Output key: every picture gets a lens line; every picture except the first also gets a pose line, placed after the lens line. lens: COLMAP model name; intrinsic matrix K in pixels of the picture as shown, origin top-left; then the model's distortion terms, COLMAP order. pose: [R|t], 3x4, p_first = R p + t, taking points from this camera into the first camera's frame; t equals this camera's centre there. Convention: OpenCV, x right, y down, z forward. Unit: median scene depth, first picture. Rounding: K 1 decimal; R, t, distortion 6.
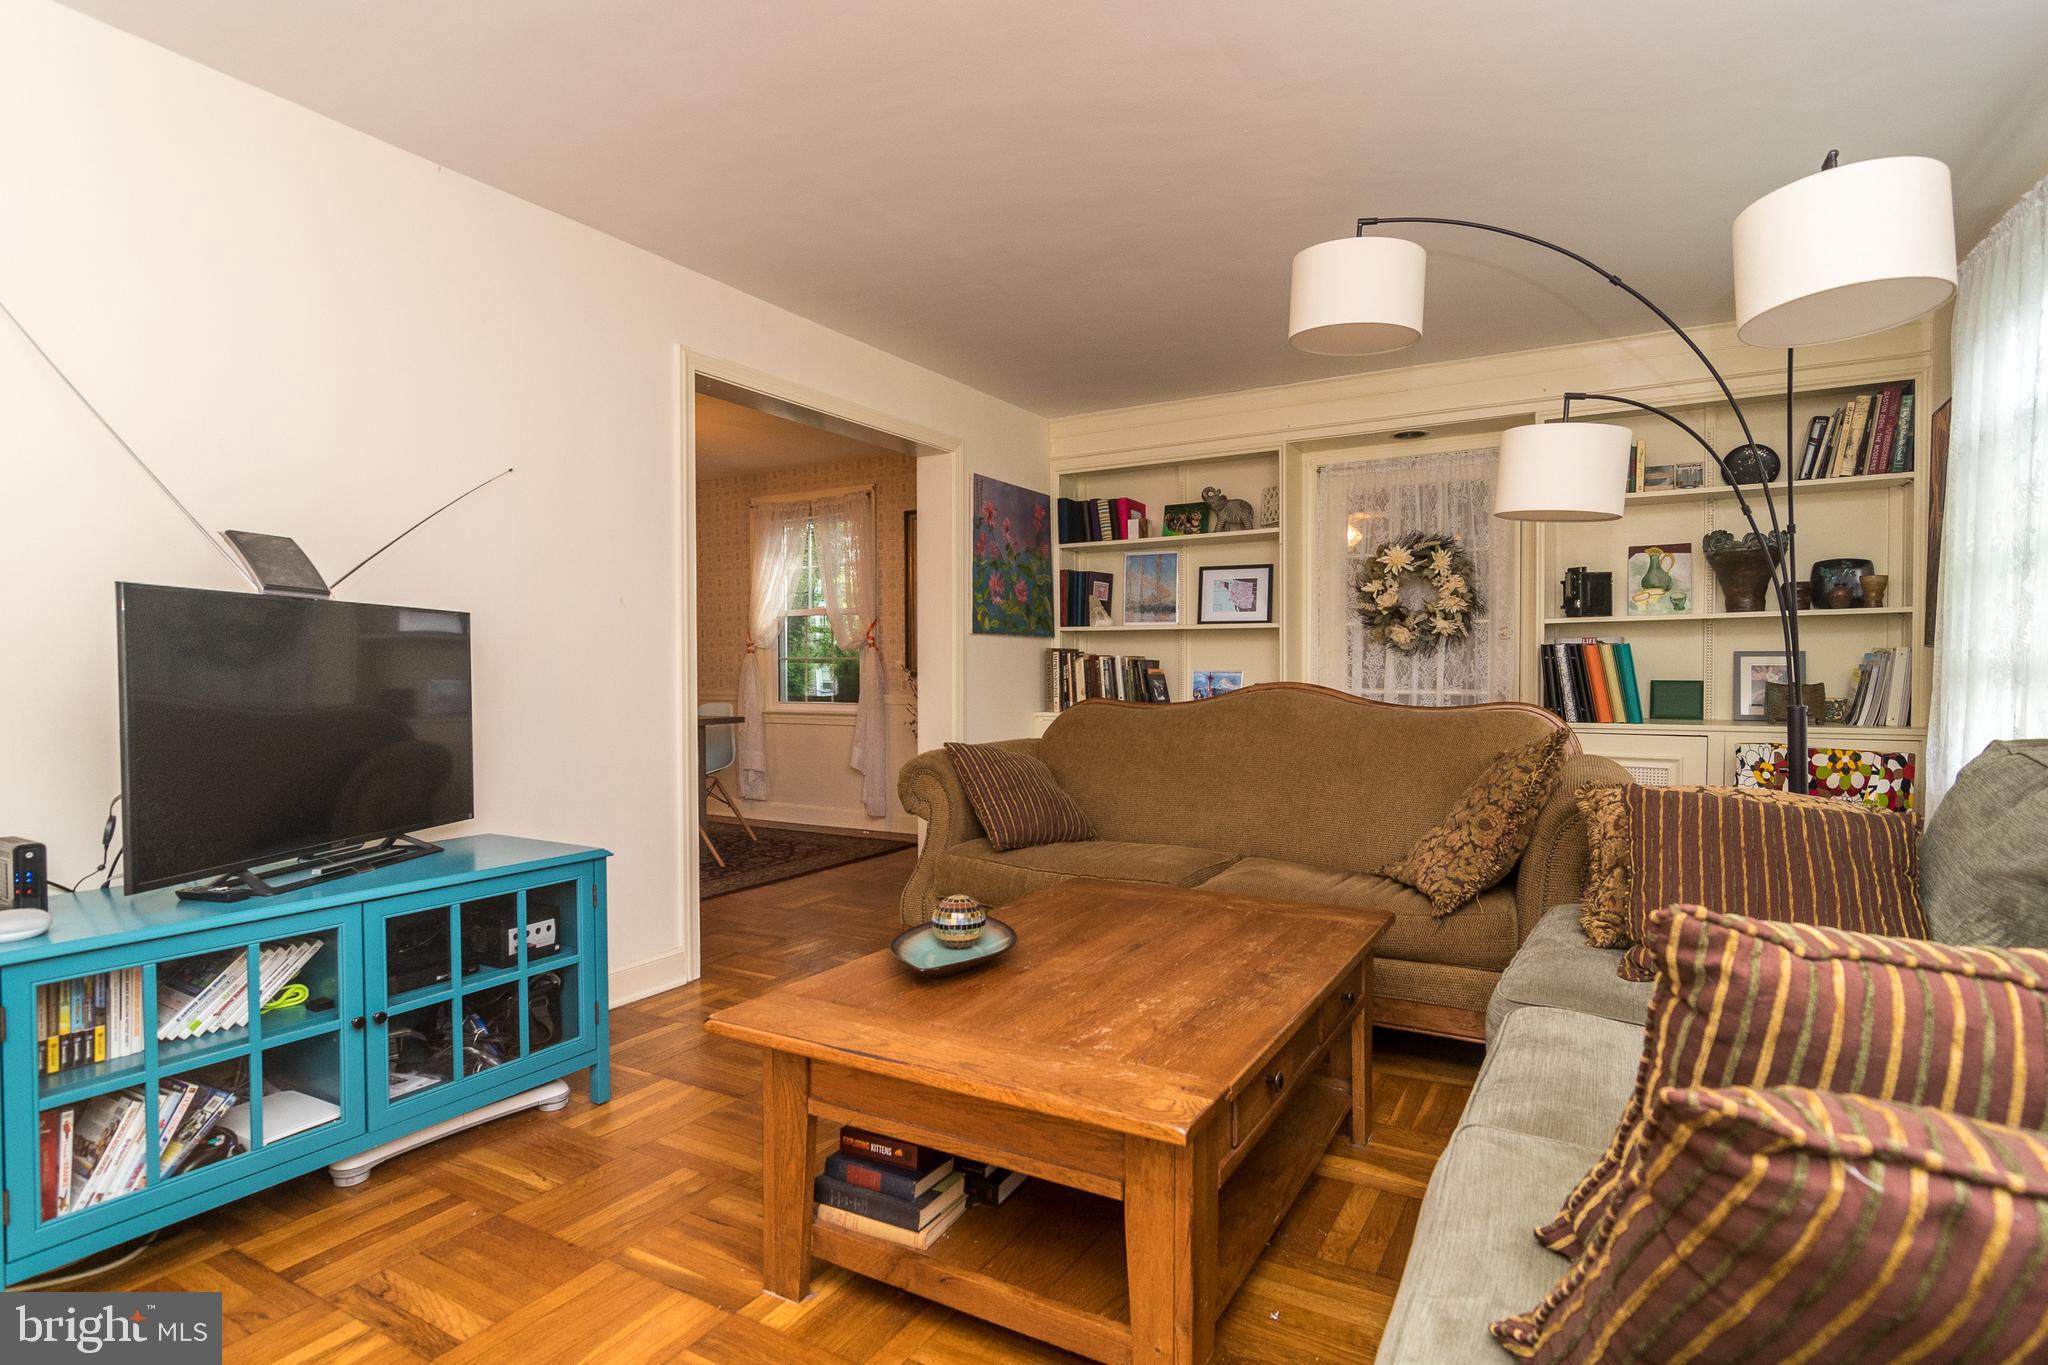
lens RADIAL K [[1014.3, 0, 1026.3], [0, 1014.3, 680.3], [0, 0, 1]] dist [-0.006845, 0.004574]
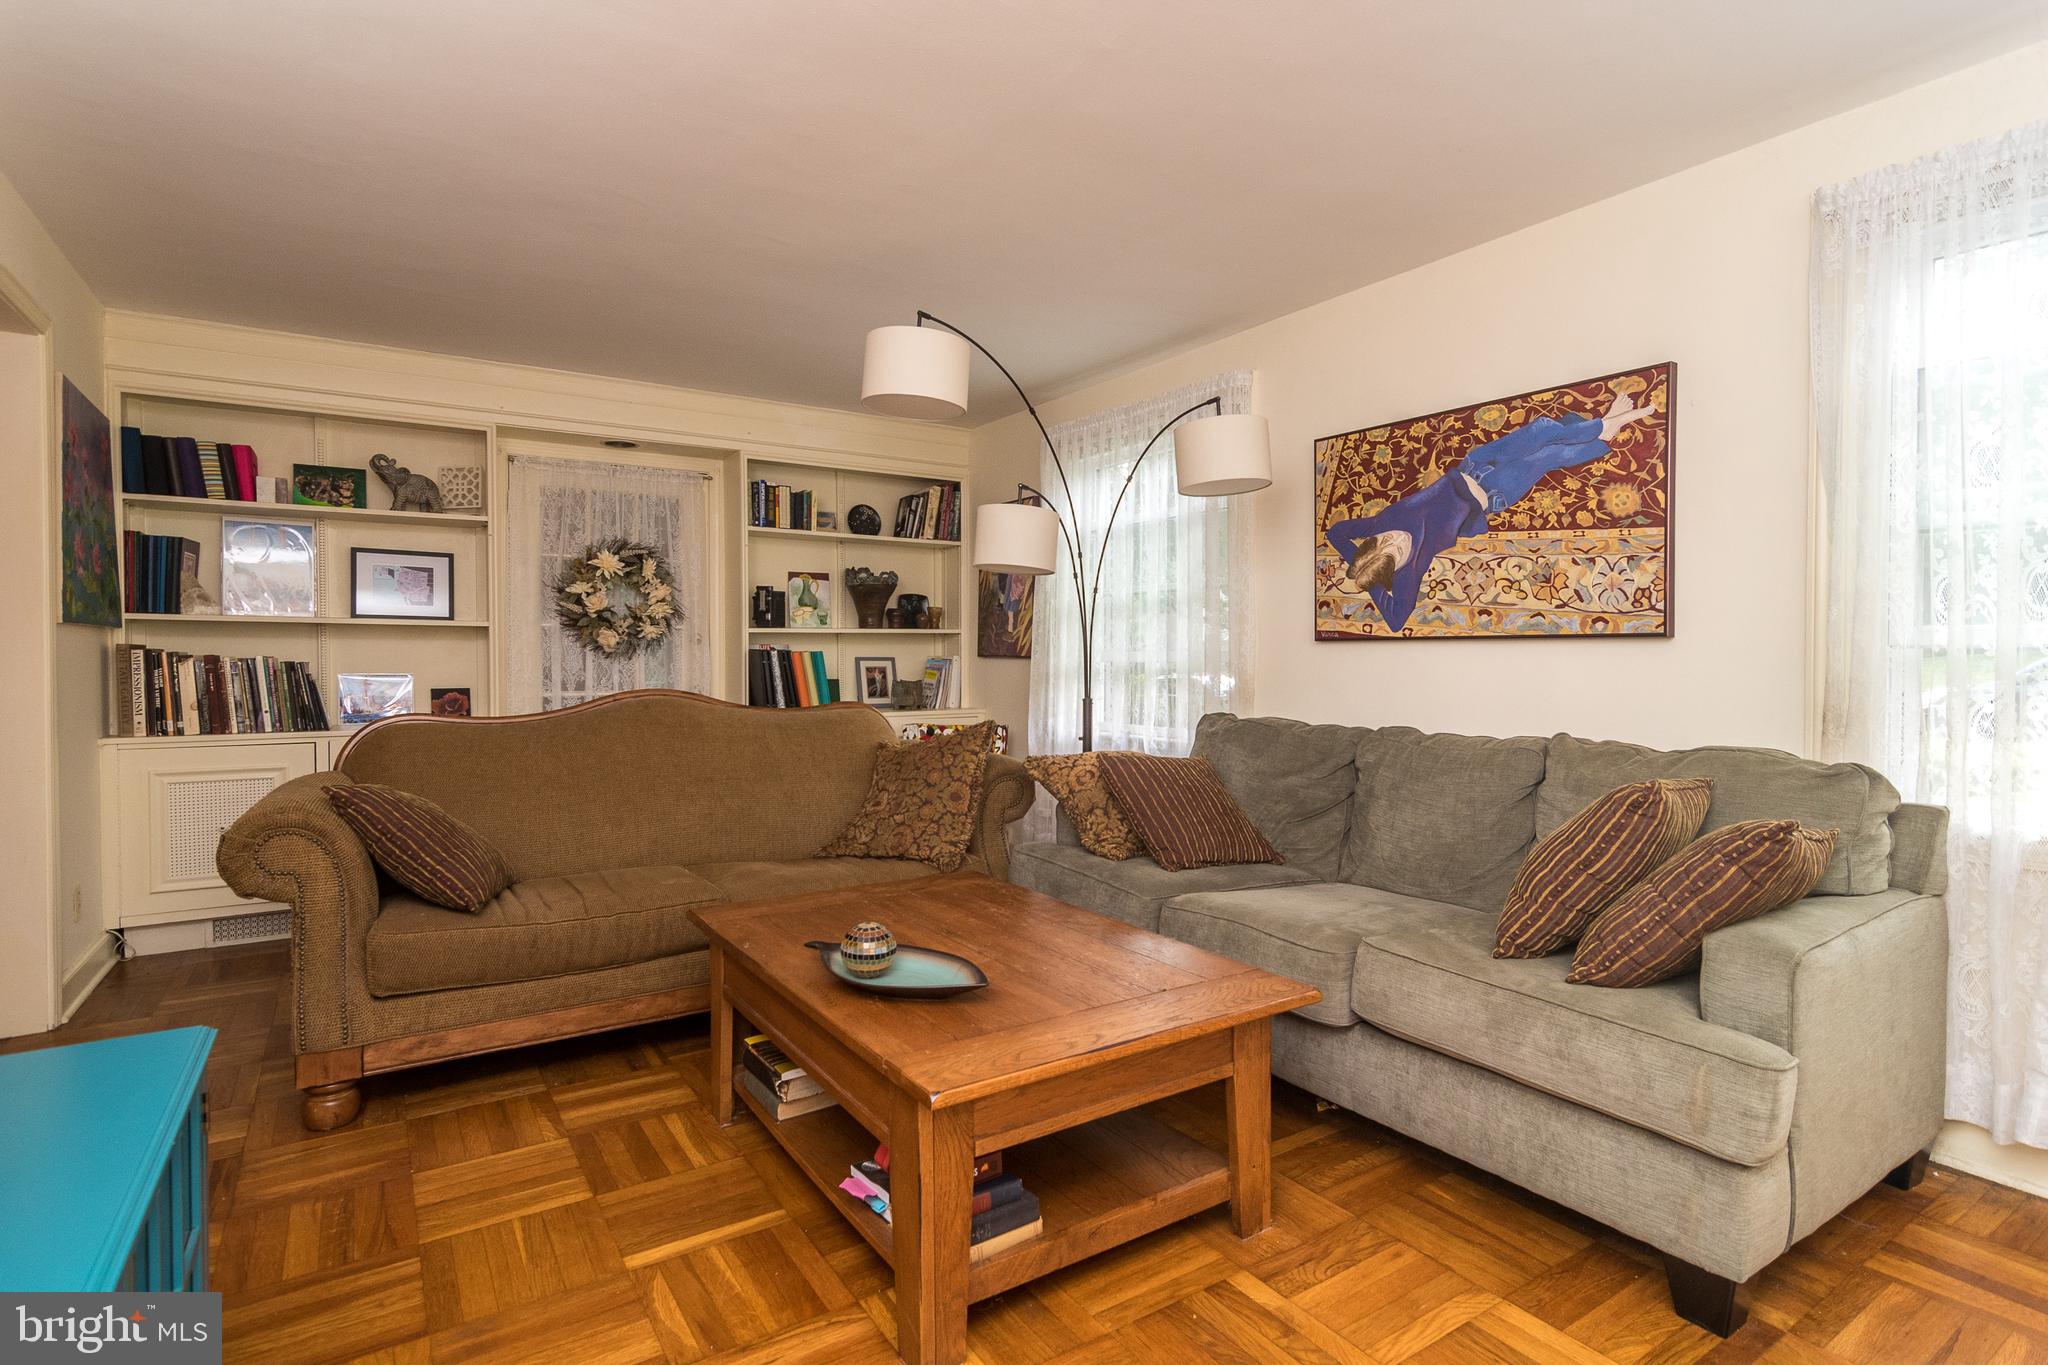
lens RADIAL K [[1014.3, 0, 1020.1], [0, 1014.3, 663.4], [0, 0, 1]] dist [-0.006845, 0.004574]
pose [[0.454577, -0.003297, 0.890701, -0.357062], [0.008319, 0.999965, -0.000545, -0.015575], [-0.890668, 0.007658, 0.454589, 0.173219]]
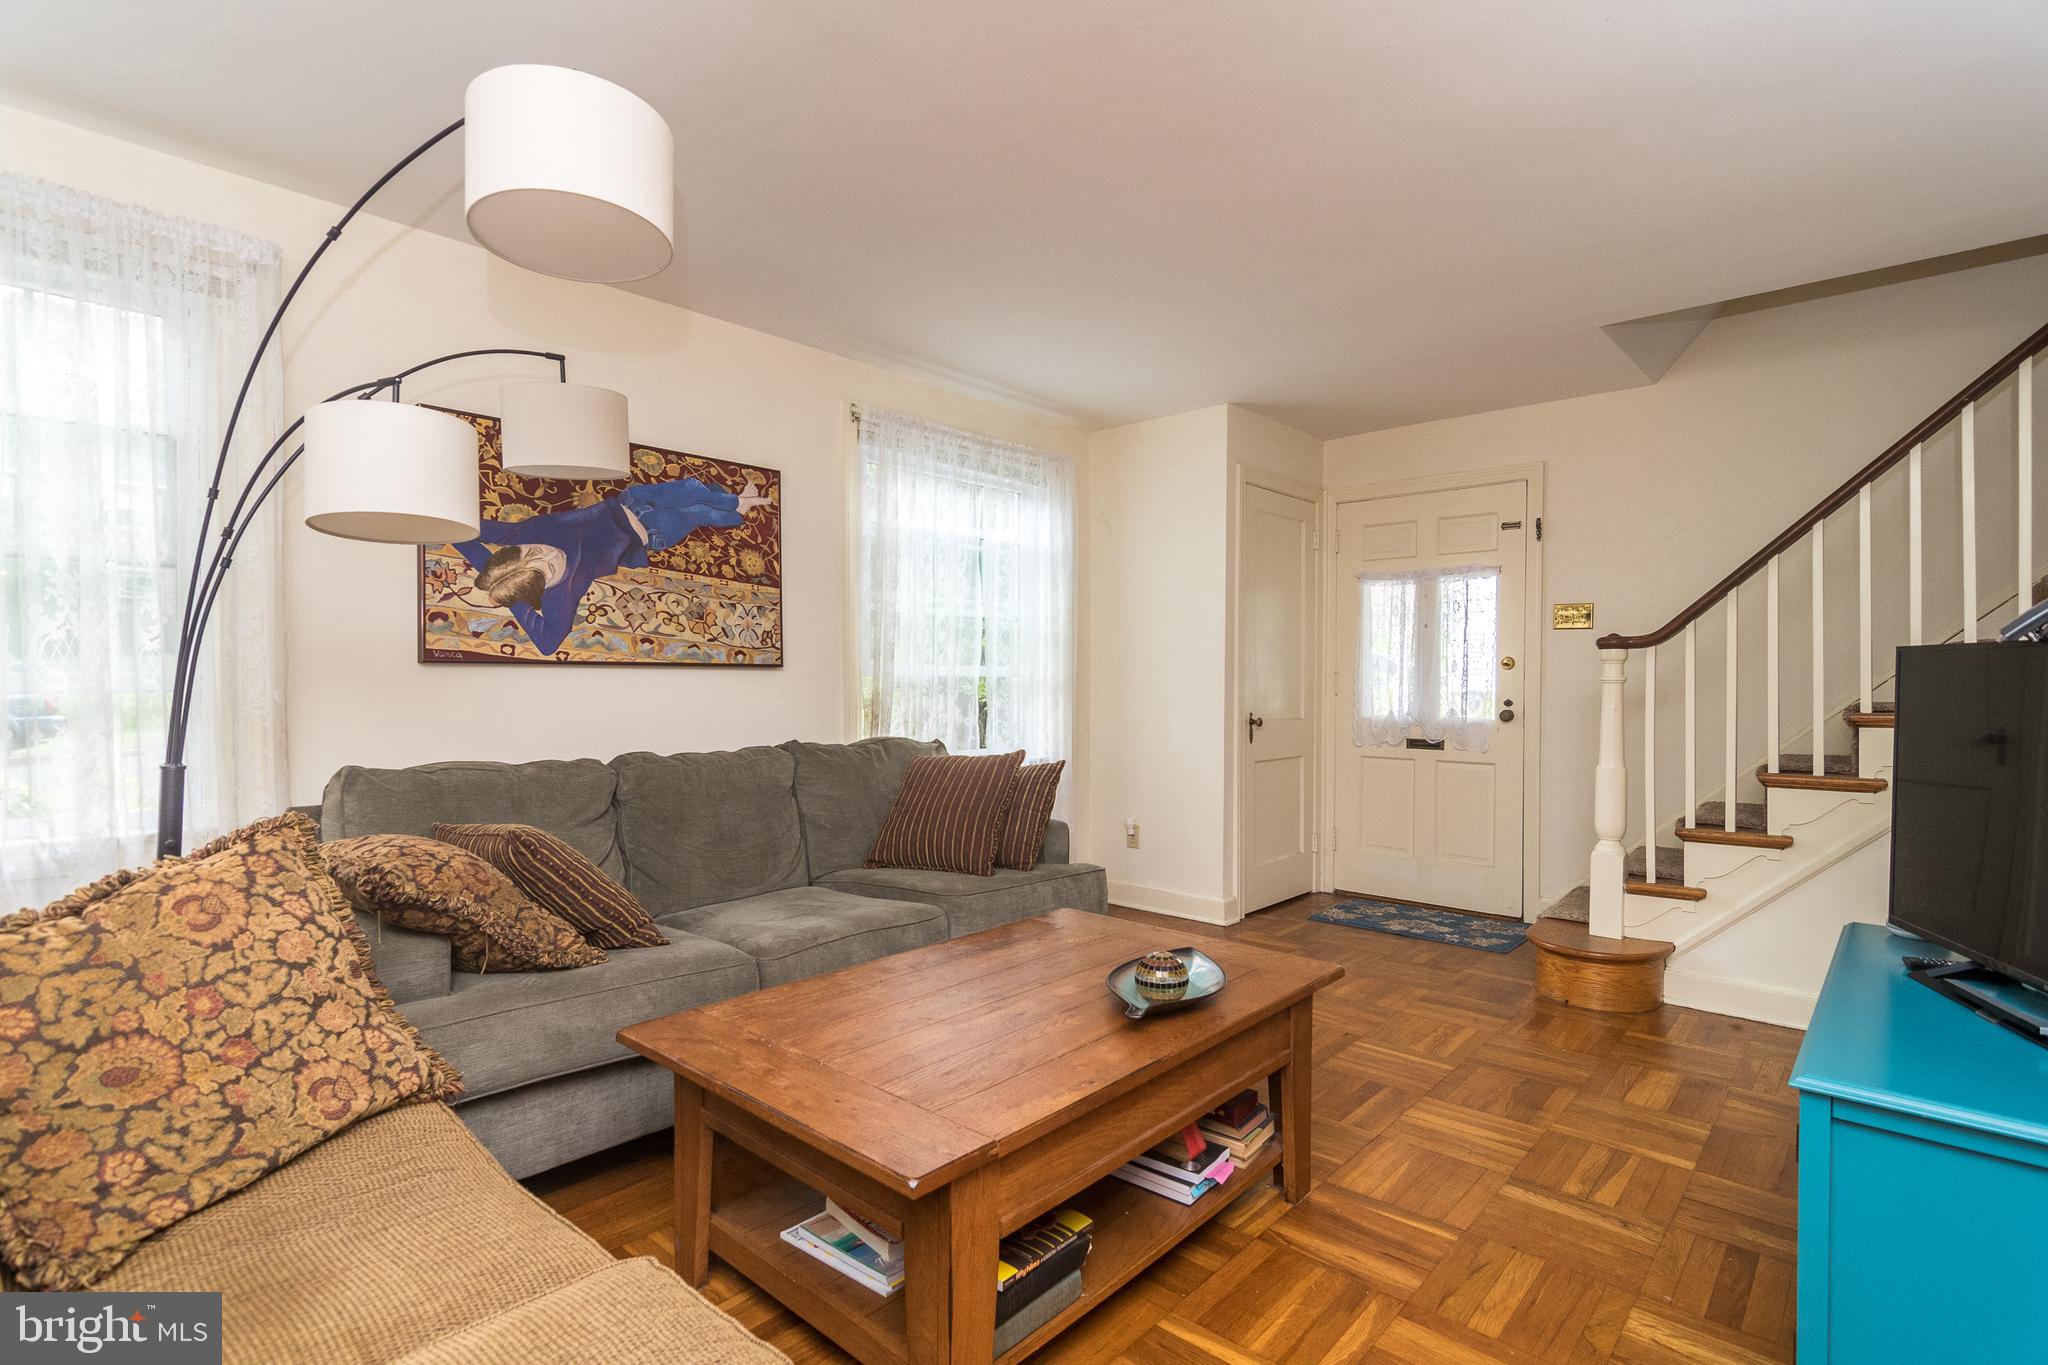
lens RADIAL K [[1014.3, 0, 1031.2], [0, 1014.3, 692.5], [0, 0, 1]] dist [-0.006845, 0.004574]
pose [[-0.978184, -0.002846, 0.207720, -0.061108], [0.002201, 0.999708, 0.024060, -0.026112], [-0.207728, 0.023993, -0.977892, 0.810735]]
